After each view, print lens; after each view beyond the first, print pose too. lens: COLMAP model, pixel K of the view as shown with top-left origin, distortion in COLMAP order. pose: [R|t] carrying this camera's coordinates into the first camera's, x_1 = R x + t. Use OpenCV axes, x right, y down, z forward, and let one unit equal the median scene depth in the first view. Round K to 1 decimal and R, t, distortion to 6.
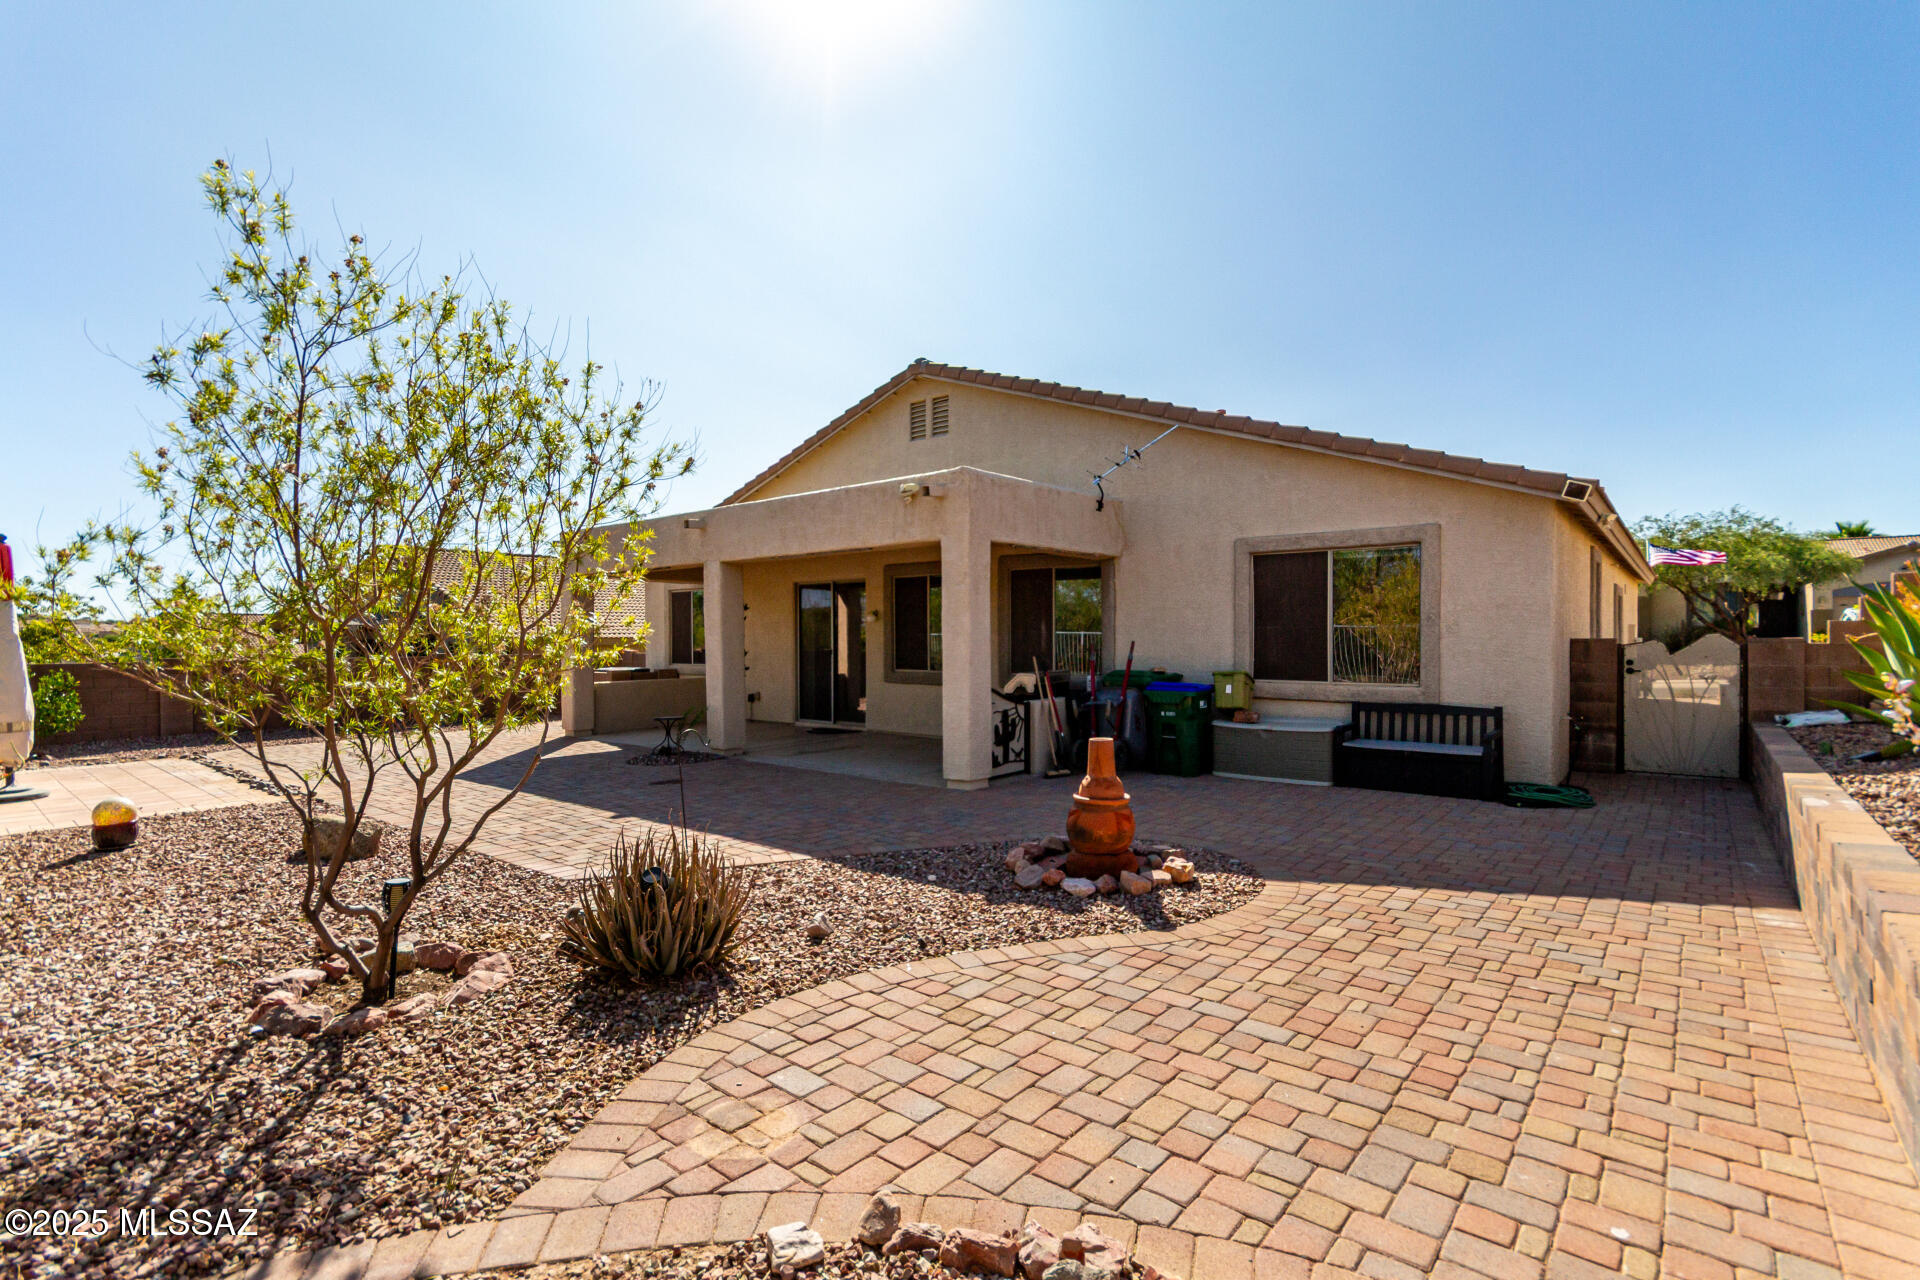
lens RADIAL K [[893.4, 0, 959.6], [0, 893.4, 650.4], [0, 0, 1]] dist [0.005707, 0.000536]
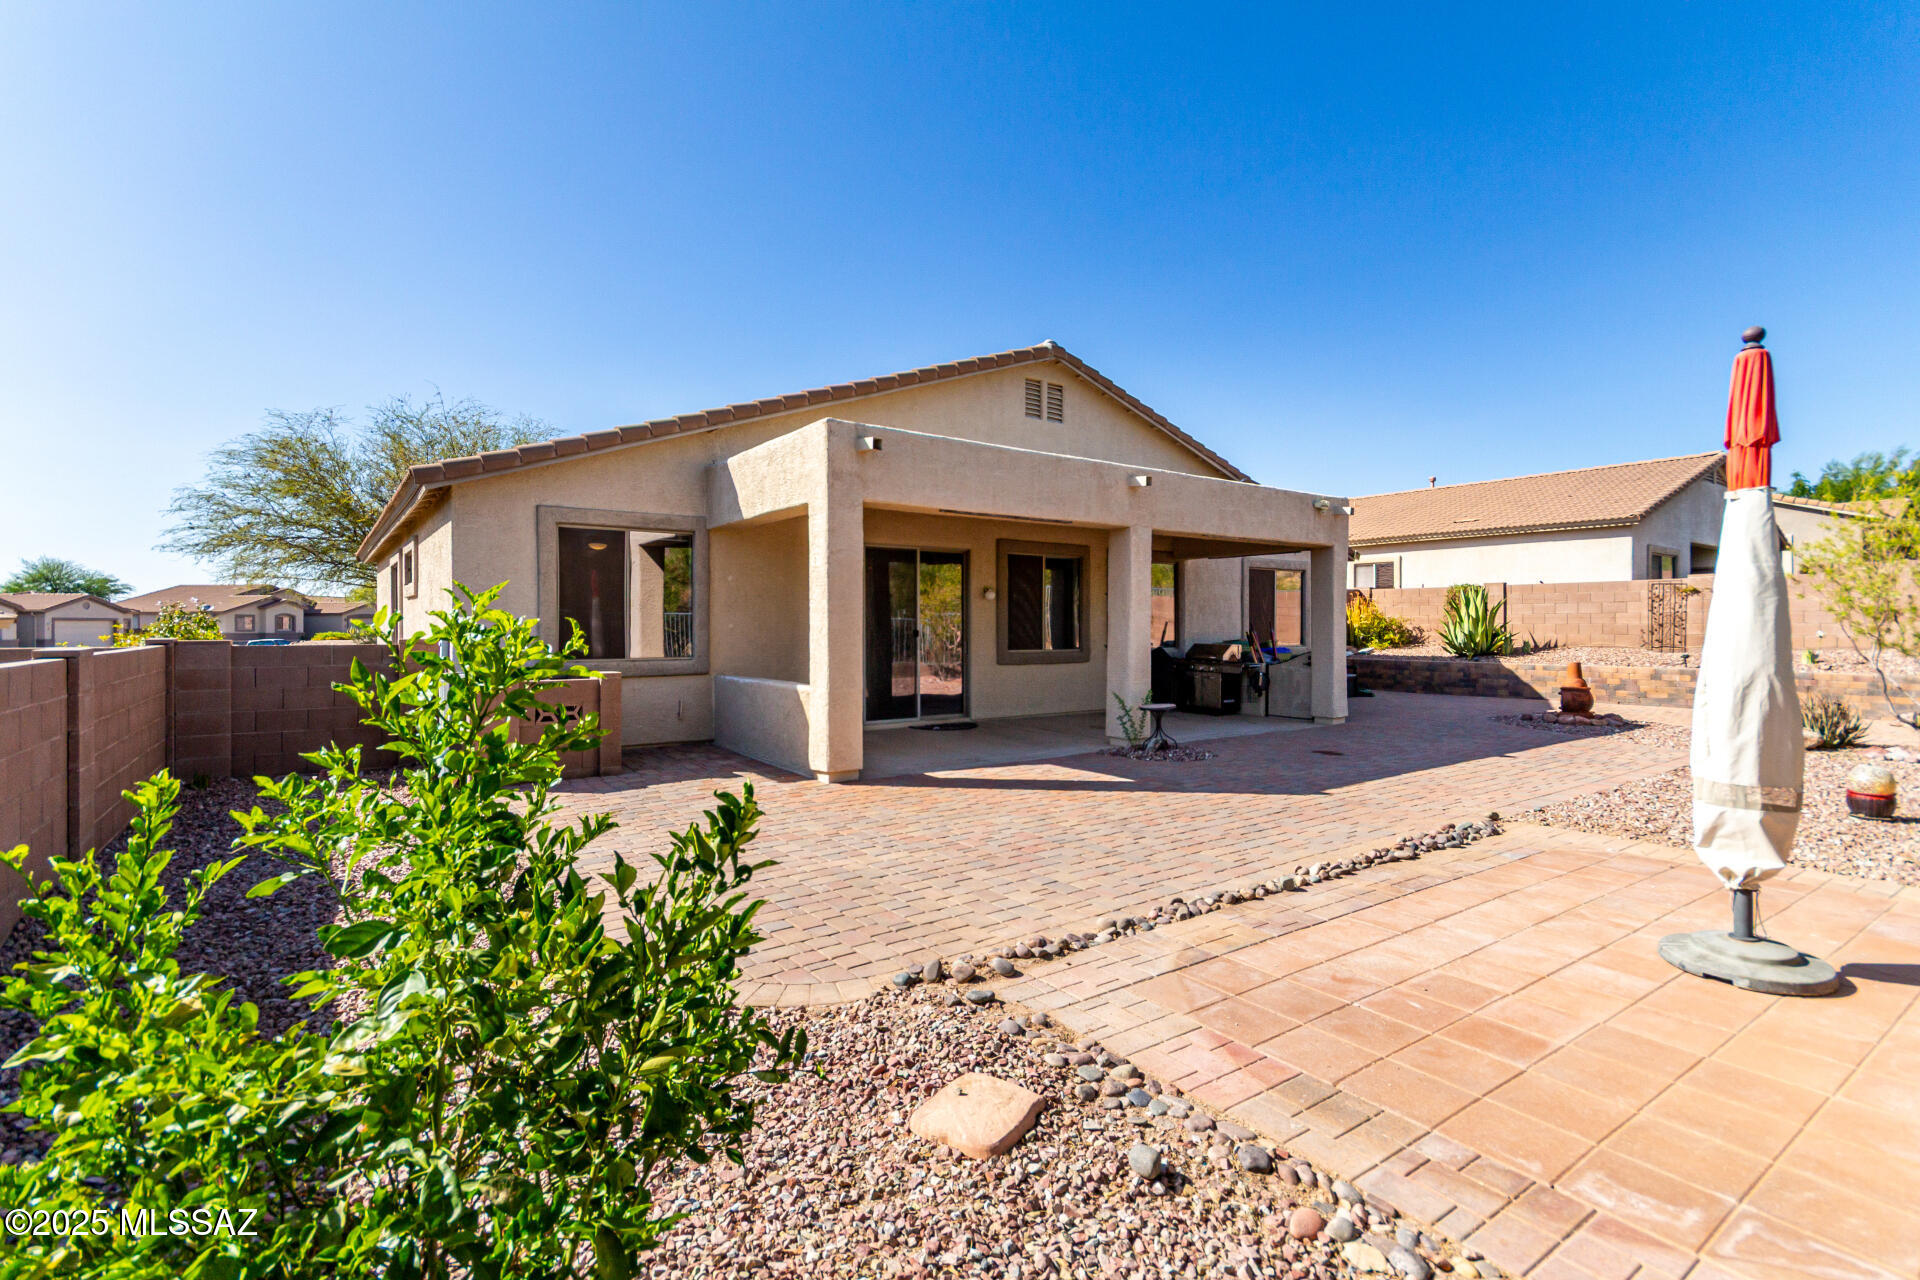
lens RADIAL K [[893.4, 0, 959.3], [0, 893.4, 627.3], [0, 0, 1]] dist [0.005707, 0.000536]
pose [[0.254009, 0.003203, 0.967196, -1.021981], [0.004303, 0.999981, -0.004442, 0.000968], [-0.967192, 0.005291, 0.253991, 0.826207]]
